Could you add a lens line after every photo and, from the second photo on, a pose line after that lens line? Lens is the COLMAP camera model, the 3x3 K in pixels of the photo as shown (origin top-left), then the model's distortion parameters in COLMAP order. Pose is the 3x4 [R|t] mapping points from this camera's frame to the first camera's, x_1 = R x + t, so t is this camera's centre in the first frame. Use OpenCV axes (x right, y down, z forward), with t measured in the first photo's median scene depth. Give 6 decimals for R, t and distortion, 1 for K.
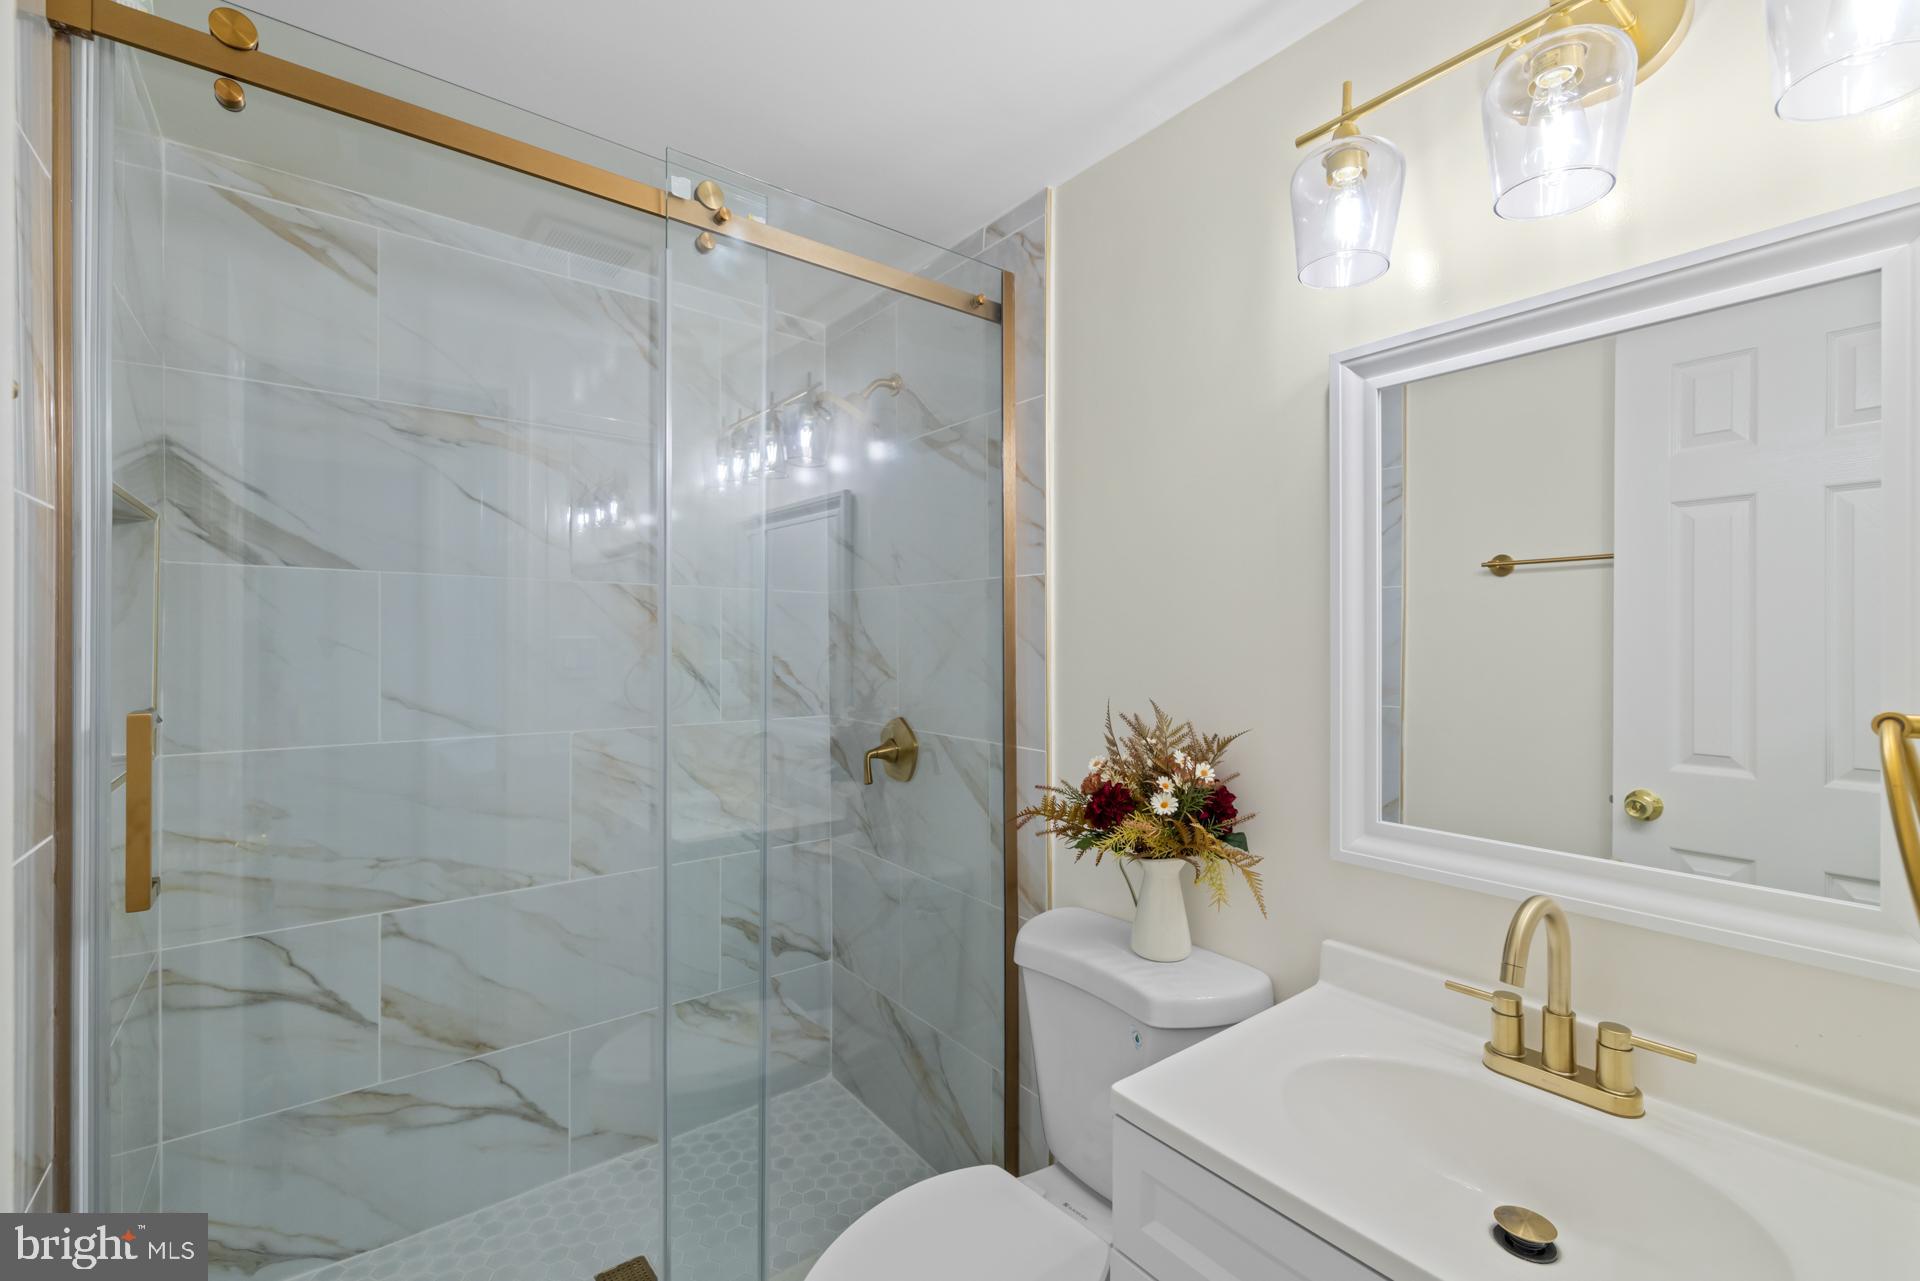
lens RADIAL K [[811.6, 0, 960.0], [0, 811.6, 640.5], [0, 0, 1]] dist [-0.000543, 0.000014]
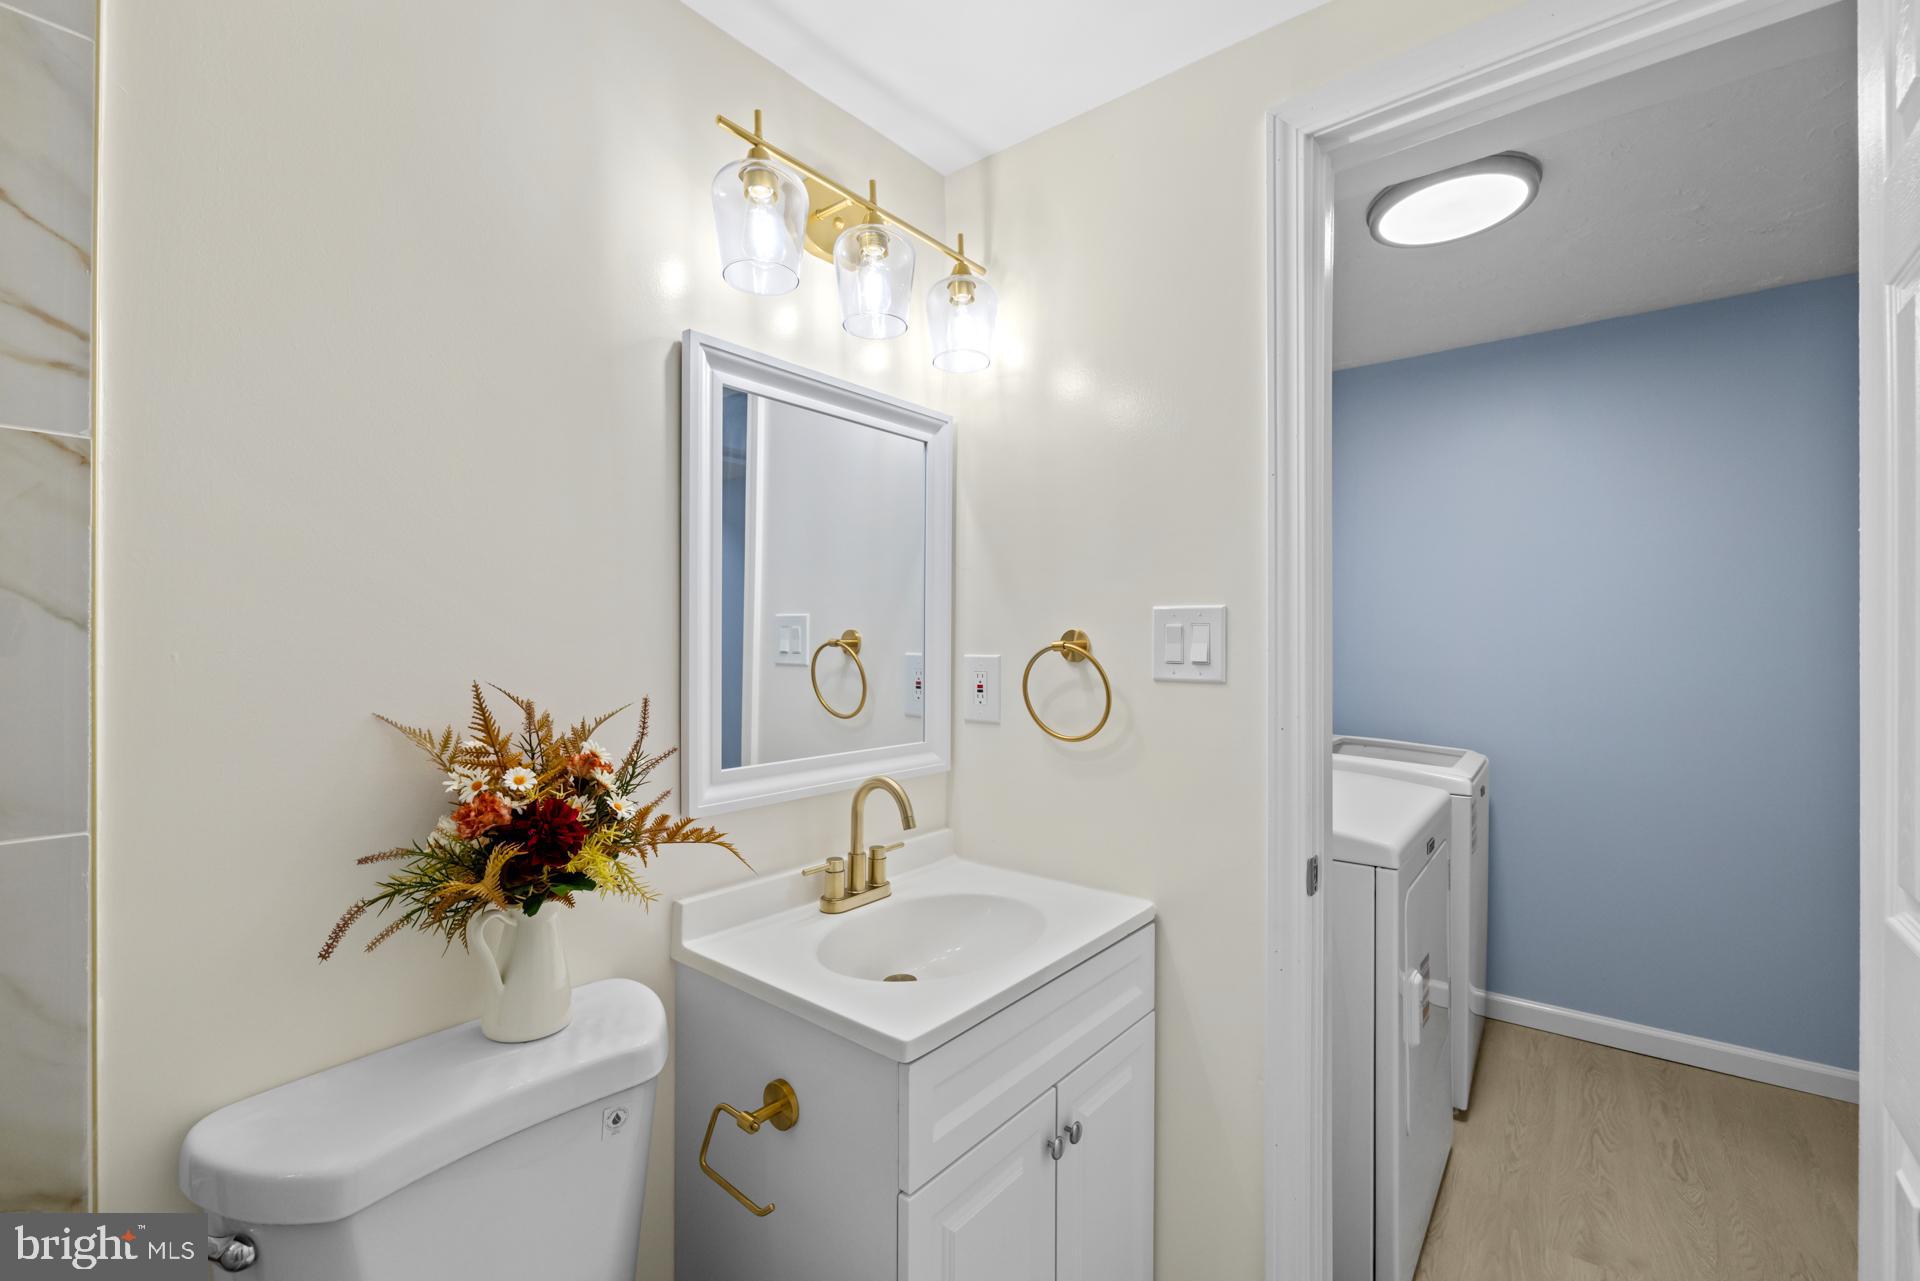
lens RADIAL K [[812.1, 0, 957.7], [0, 812.1, 622.5], [0, 0, 1]] dist [-0.000747, -0.000060]
pose [[-0.214738, 0.010211, 0.976618, -0.989820], [-0.006920, 0.999904, -0.011976, 0.048822], [-0.976647, -0.009330, -0.214647, 1.407807]]
